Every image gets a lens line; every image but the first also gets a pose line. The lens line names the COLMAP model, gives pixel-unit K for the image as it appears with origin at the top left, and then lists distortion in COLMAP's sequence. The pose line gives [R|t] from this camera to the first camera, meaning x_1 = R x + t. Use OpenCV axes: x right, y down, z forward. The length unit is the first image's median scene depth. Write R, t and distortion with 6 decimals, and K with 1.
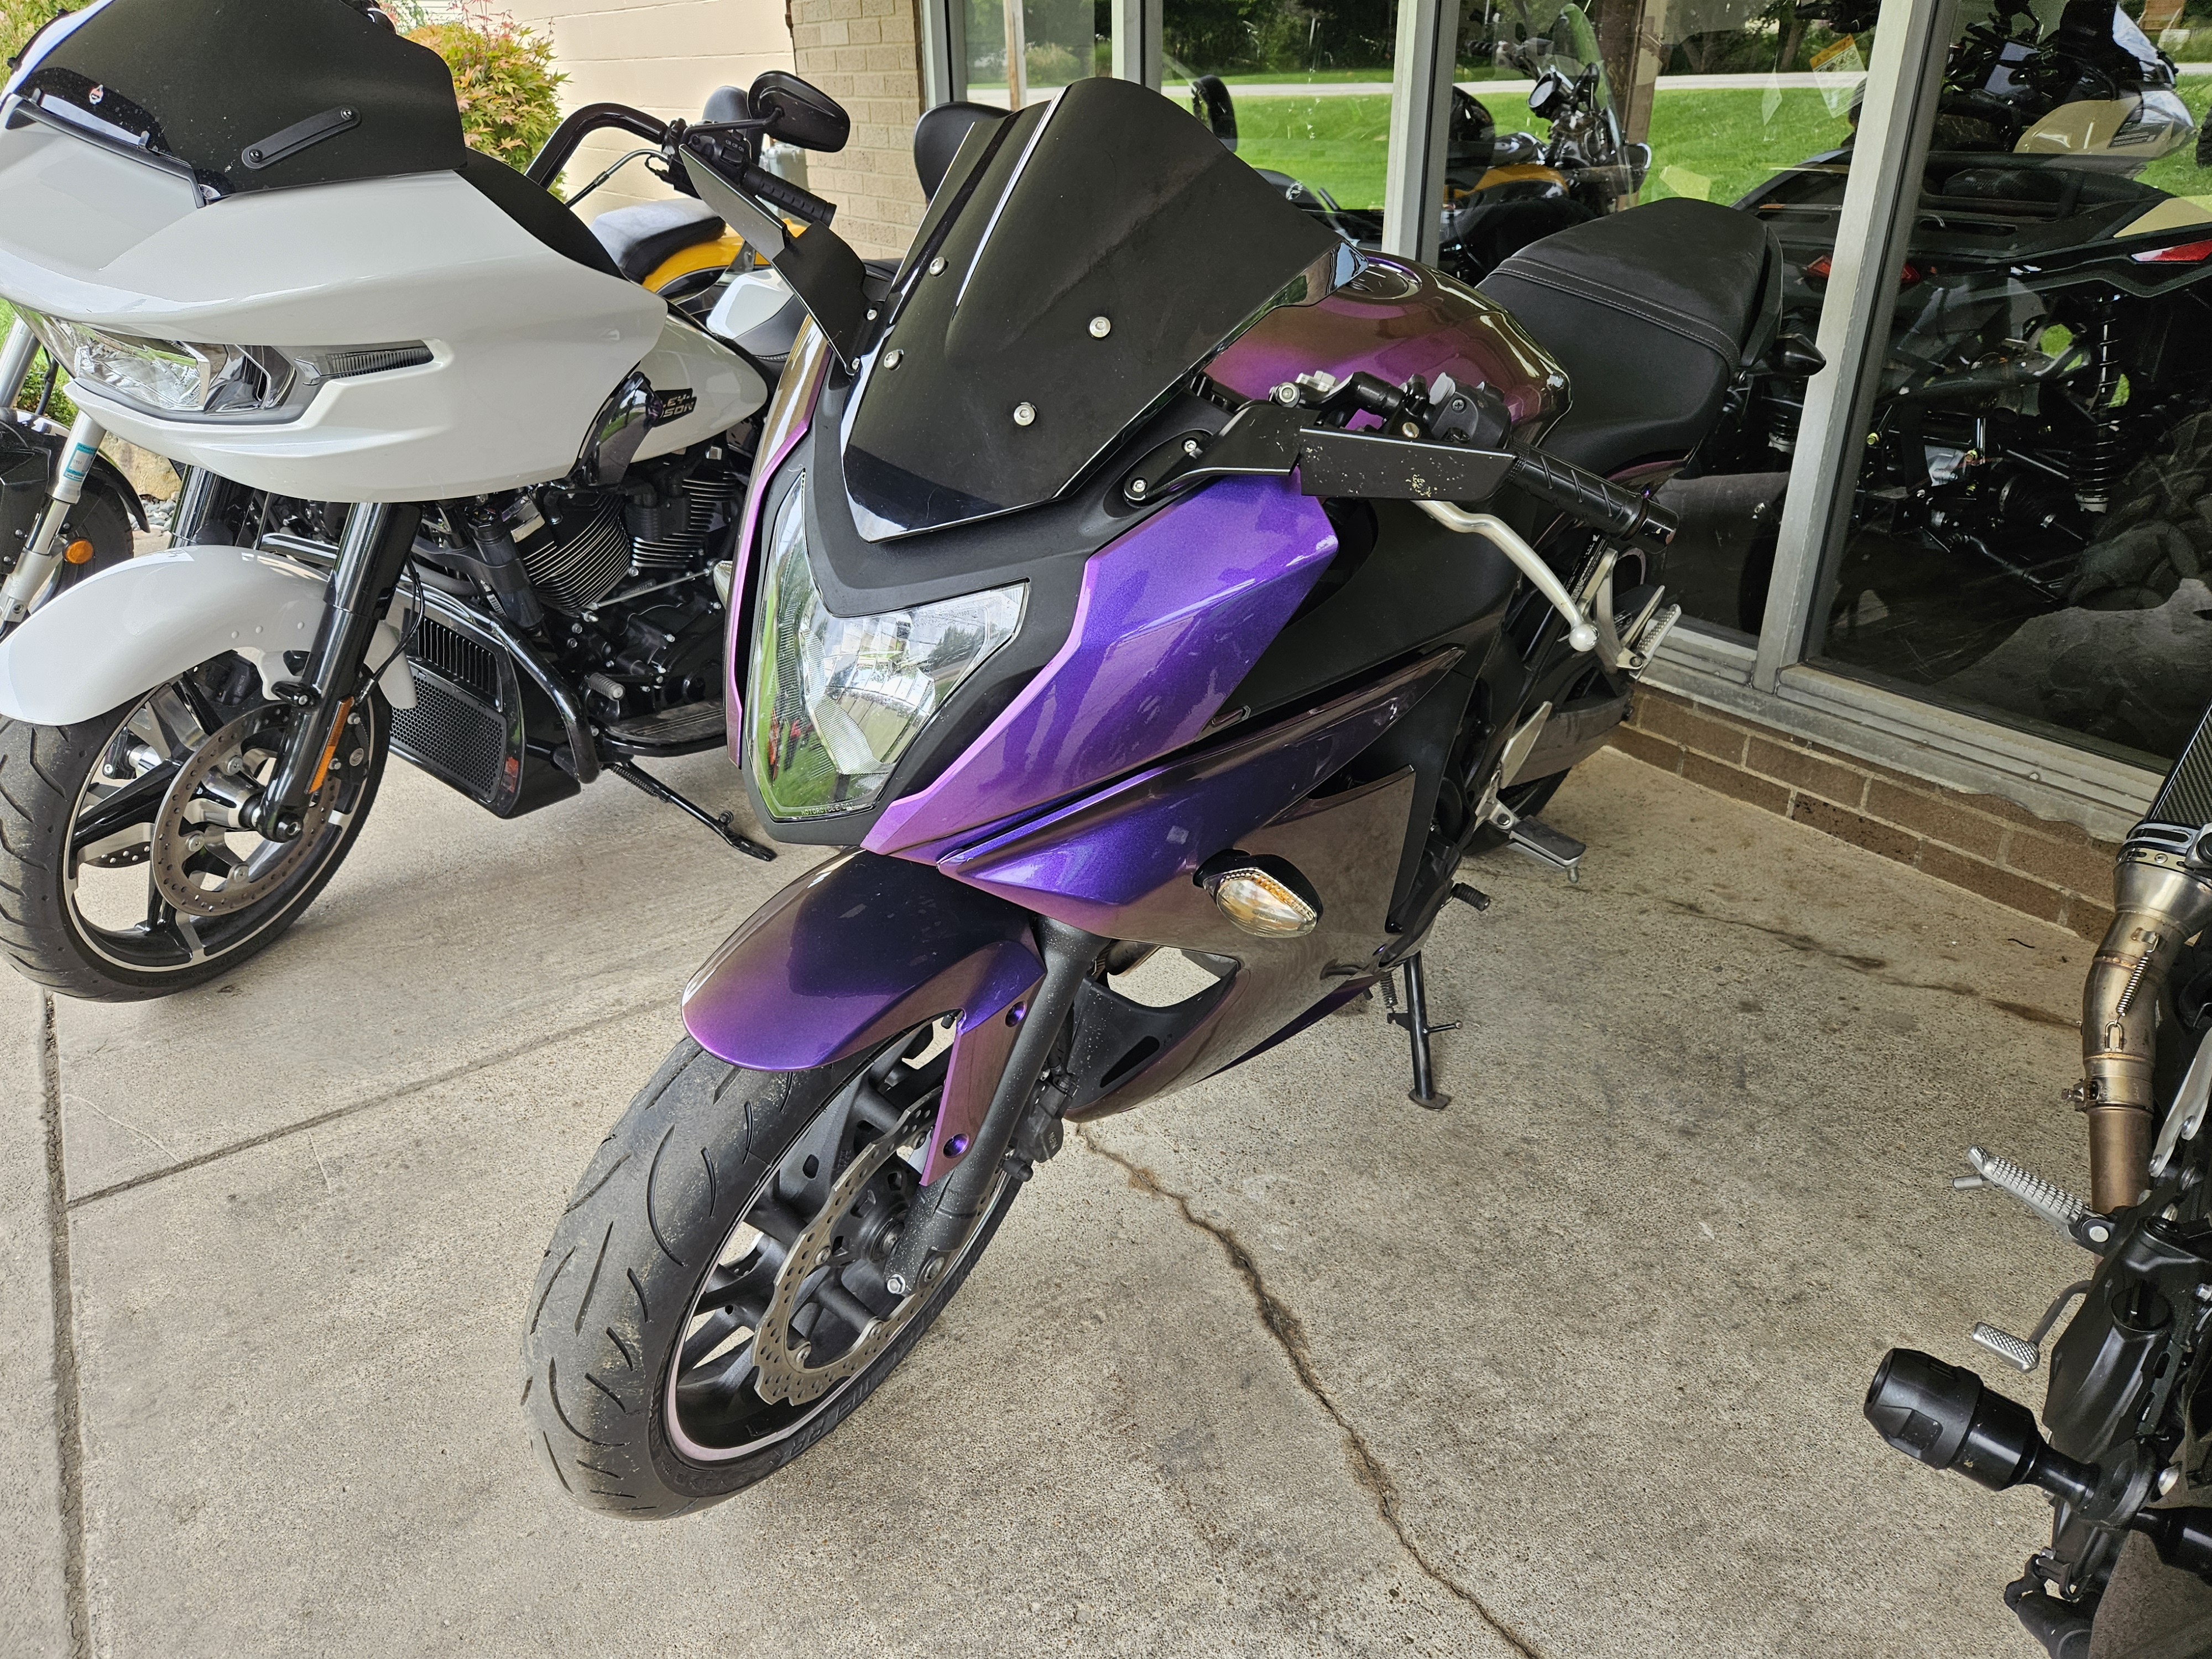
lens RADIAL K [[1489.0, 0, 1102.7], [0, 1489.0, 825.1], [0, 0, 1]] dist [0.050133, -0.027878]
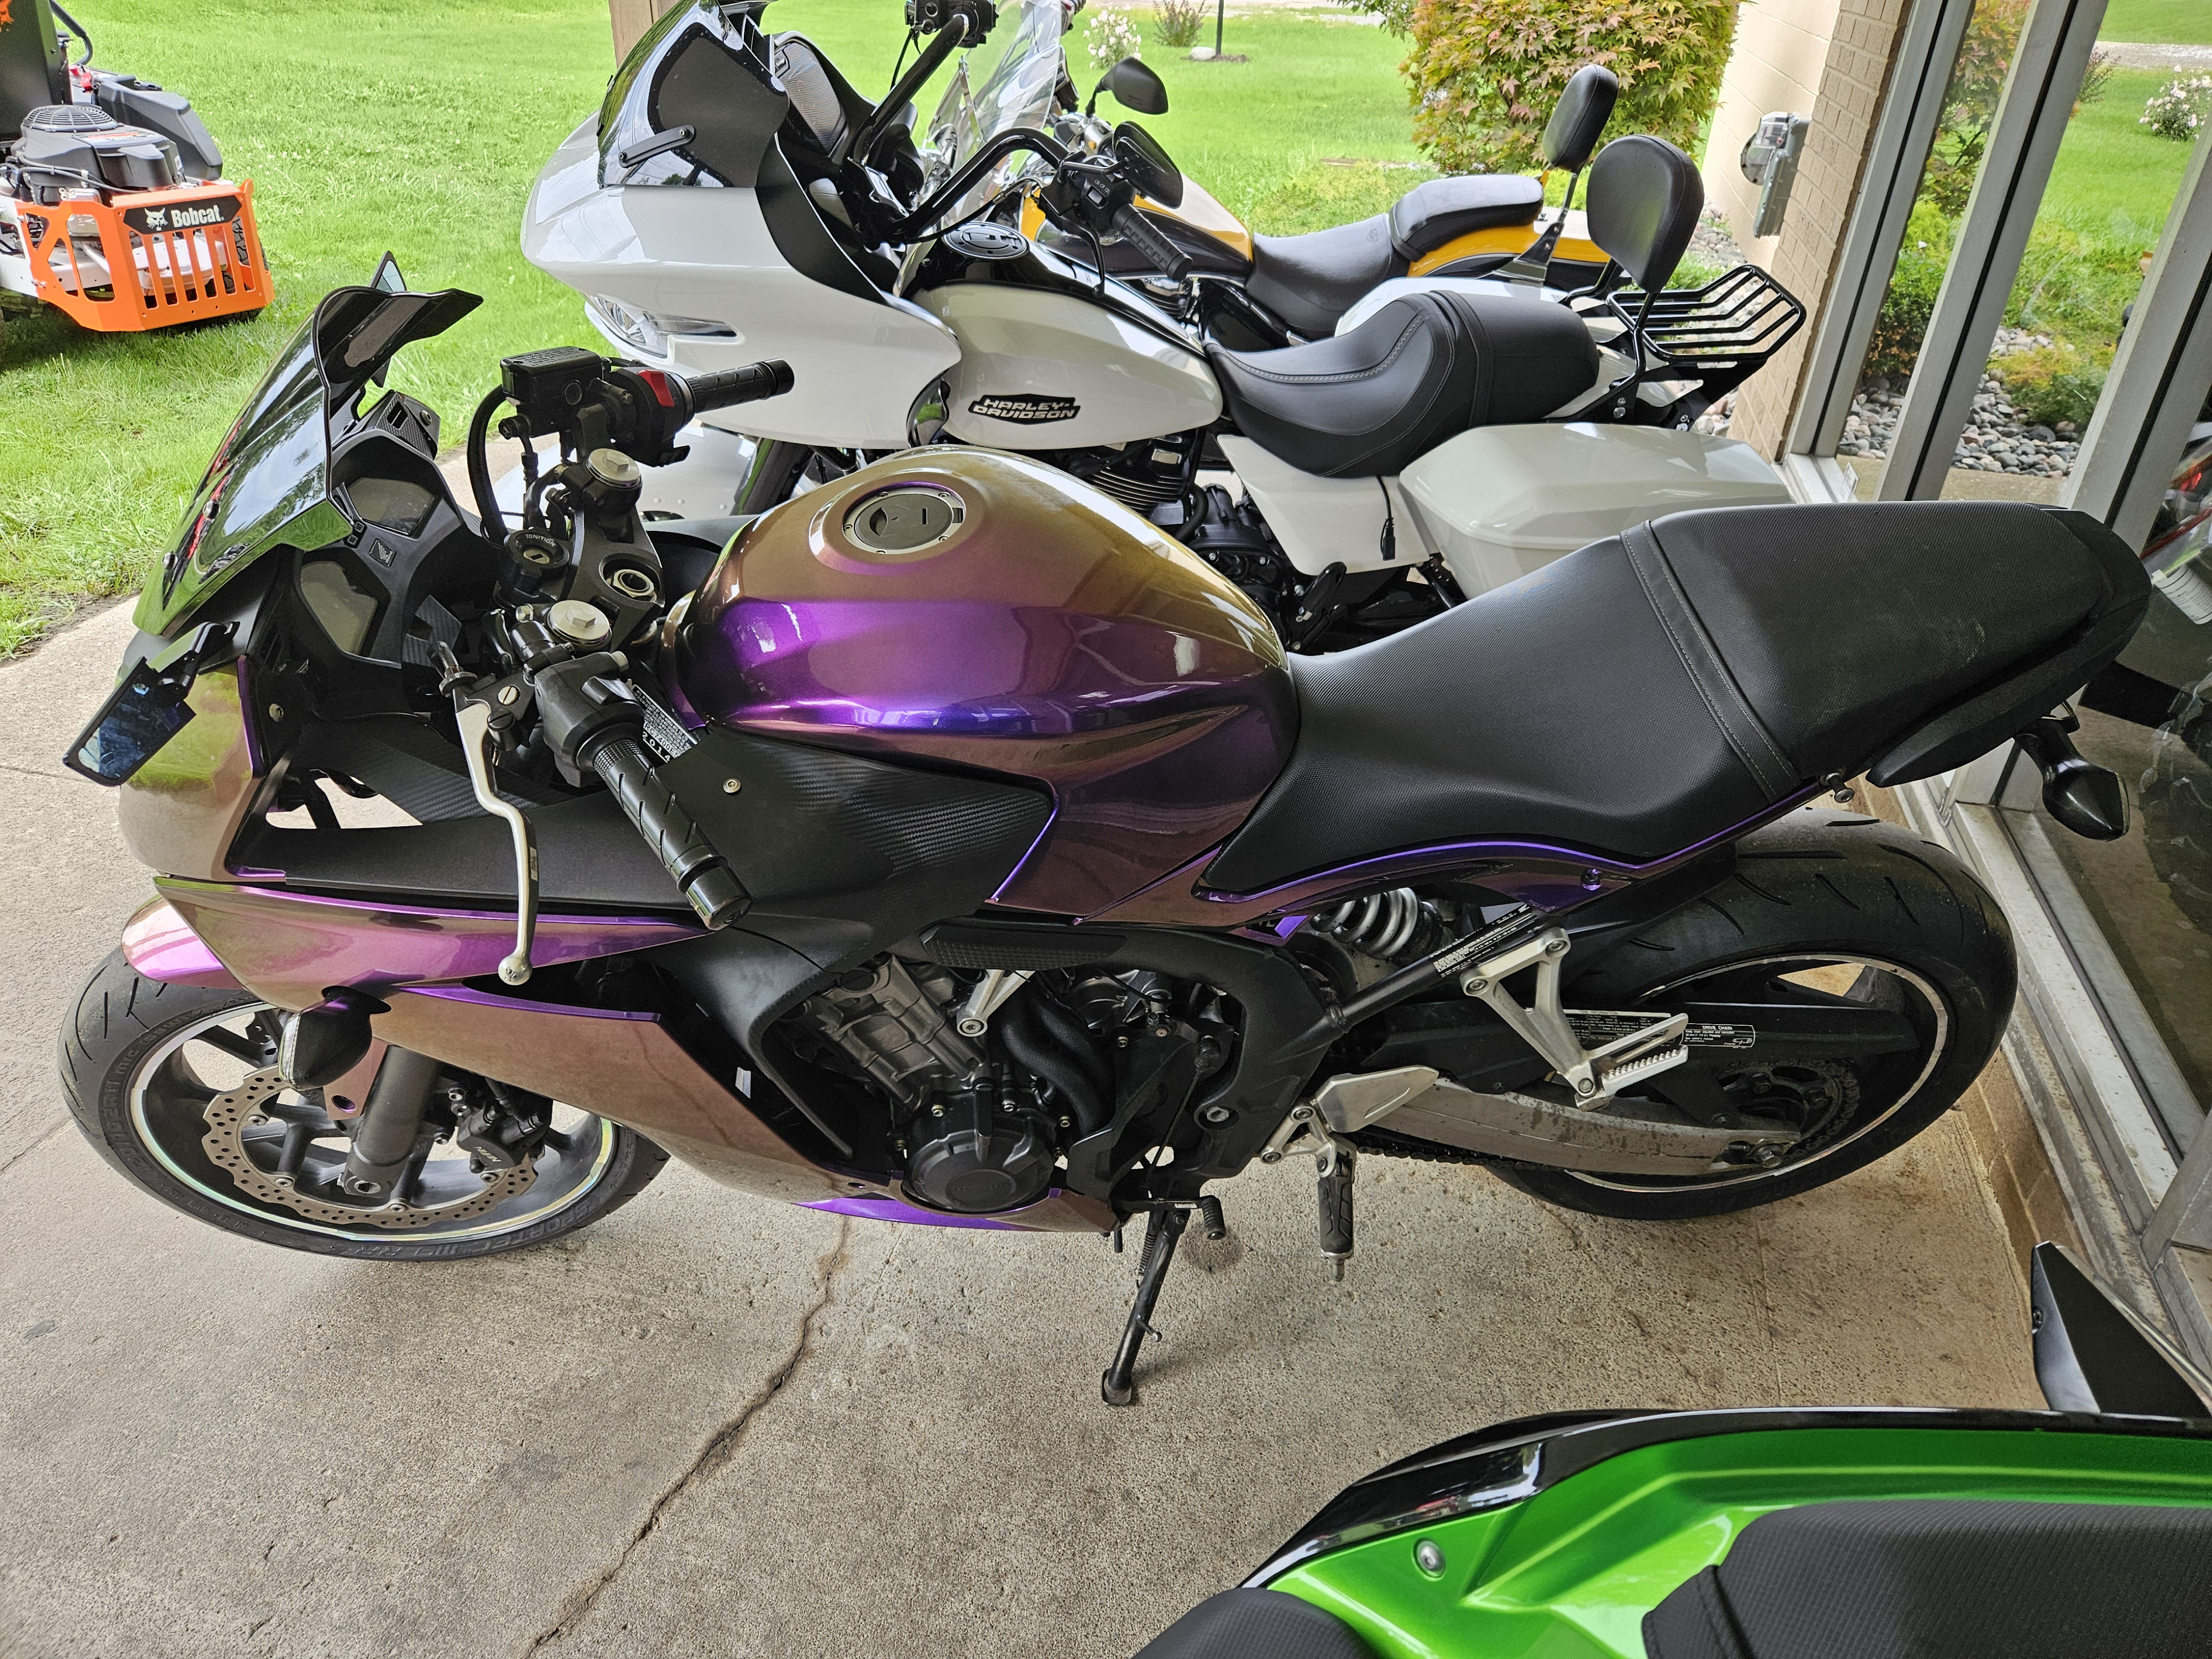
lens RADIAL K [[1489.0, 0, 1107.6], [0, 1489.0, 831.3], [0, 0, 1]] dist [0.050133, -0.027878]
pose [[0.673930, 0.422821, -0.605839, 0.698833], [-0.376281, 0.902148, 0.211046, -0.341456], [0.635792, 0.085736, 0.767084, 0.328202]]
